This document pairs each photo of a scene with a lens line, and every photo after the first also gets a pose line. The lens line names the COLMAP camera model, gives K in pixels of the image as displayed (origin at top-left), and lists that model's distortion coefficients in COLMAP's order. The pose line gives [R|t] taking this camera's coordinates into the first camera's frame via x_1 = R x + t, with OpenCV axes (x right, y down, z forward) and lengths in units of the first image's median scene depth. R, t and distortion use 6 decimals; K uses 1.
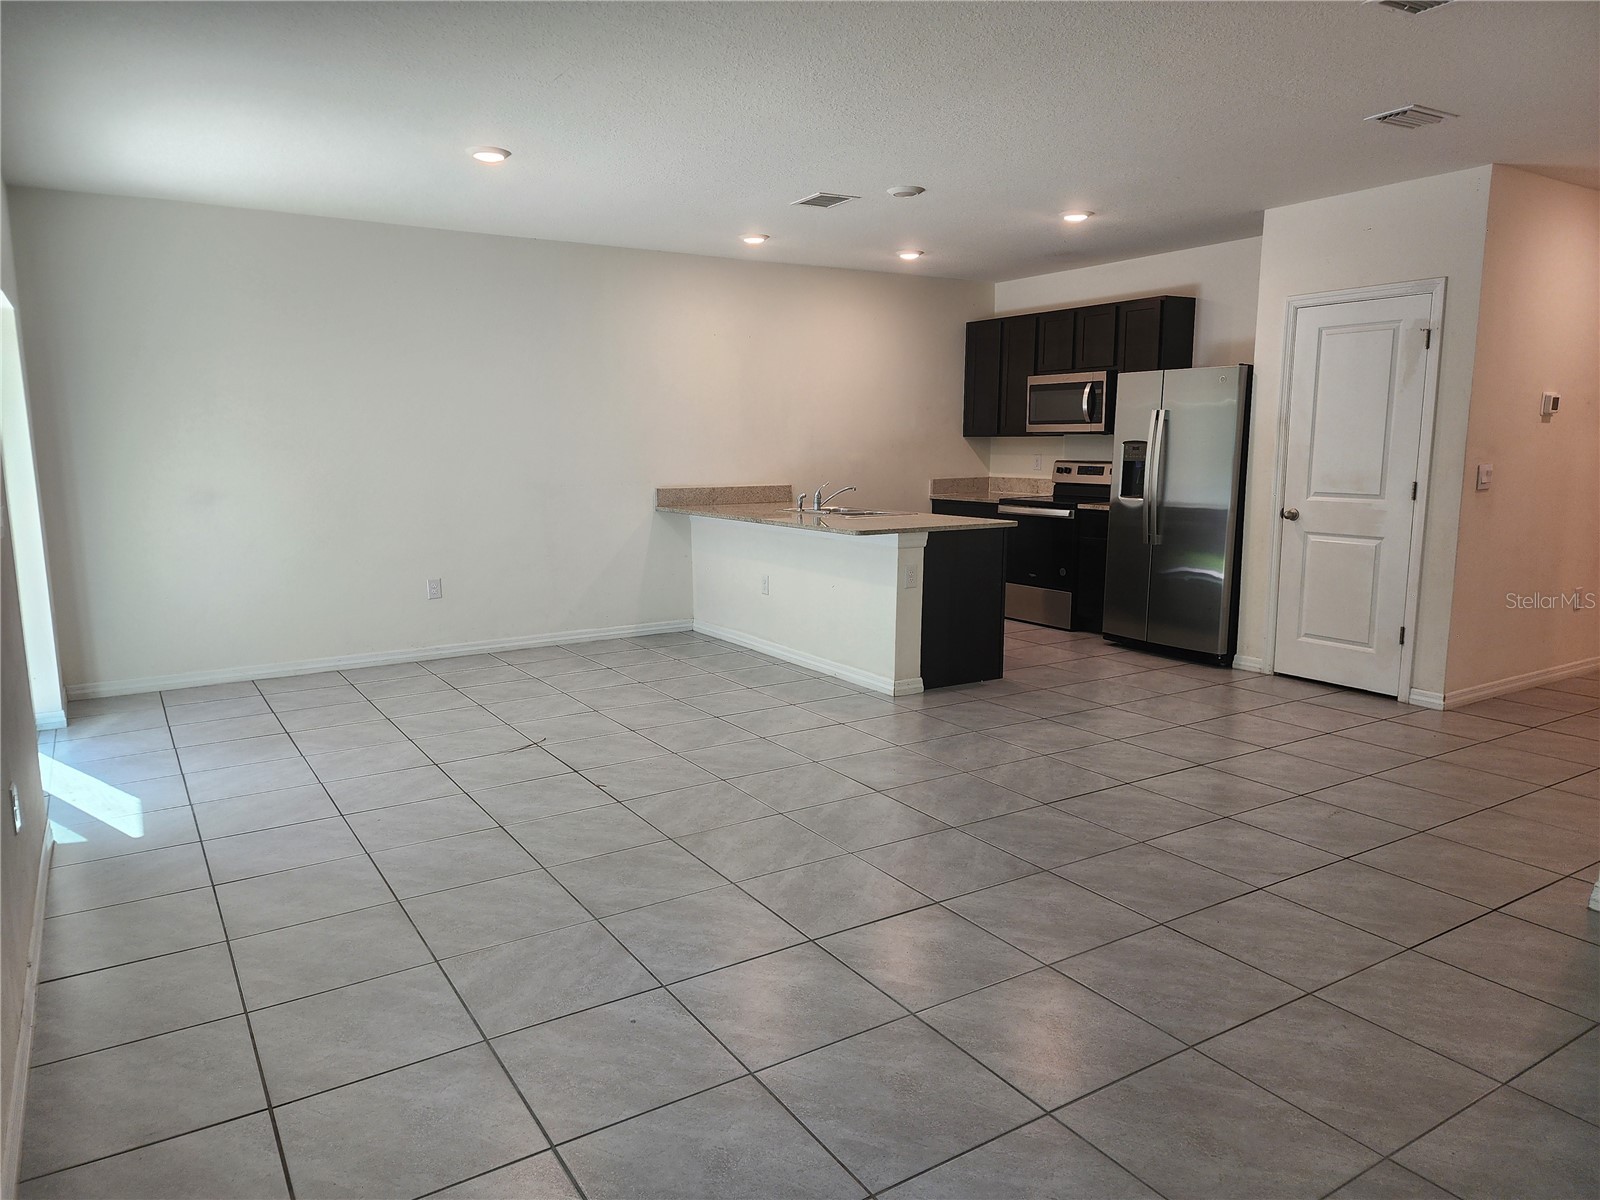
lens RADIAL K [[1058.4, 0, 800.0], [0, 1058.4, 600.0], [0, 0, 1]] dist [0.151066, -0.196777]
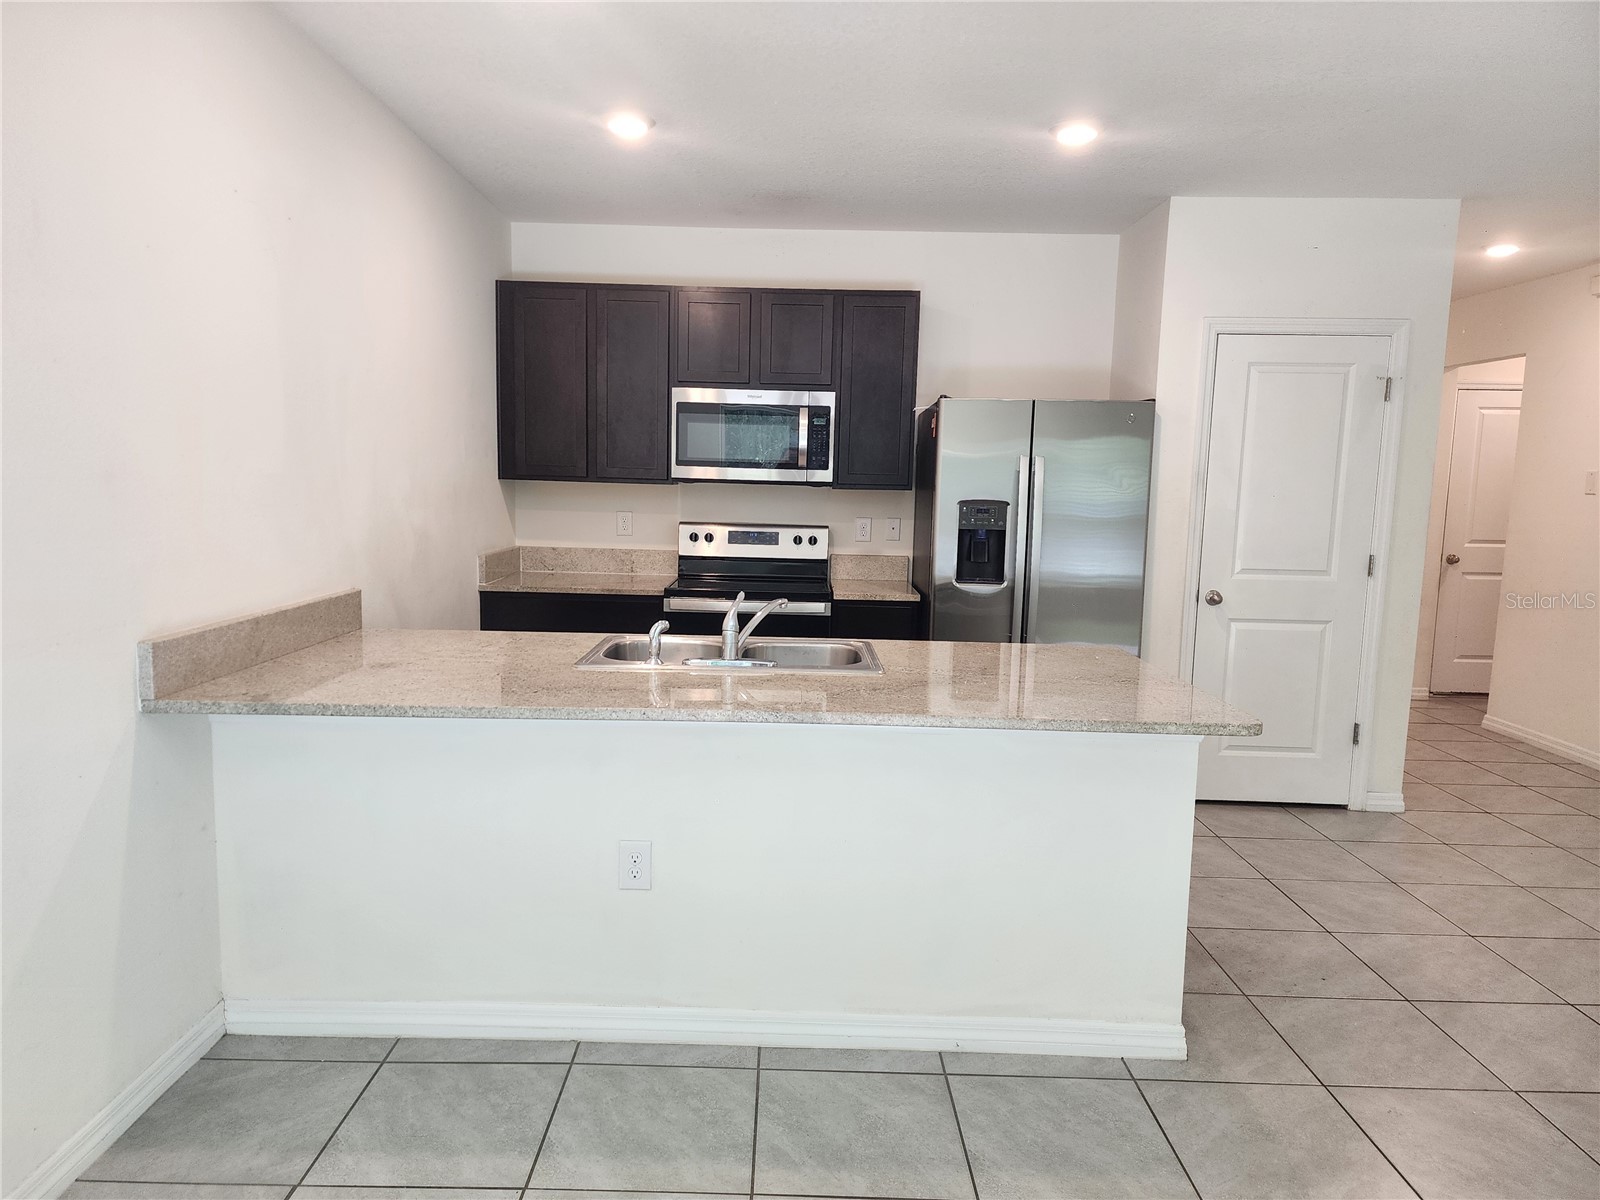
lens RADIAL K [[1058.4, 0, 800.0], [0, 1058.4, 600.0], [0, 0, 1]] dist [0.151066, -0.196777]
pose [[0.547619, -0.079349, 0.832957, -0.319310], [0.103903, 0.994237, 0.026403, -0.115162], [-0.830251, 0.072088, 0.552708, 0.730526]]
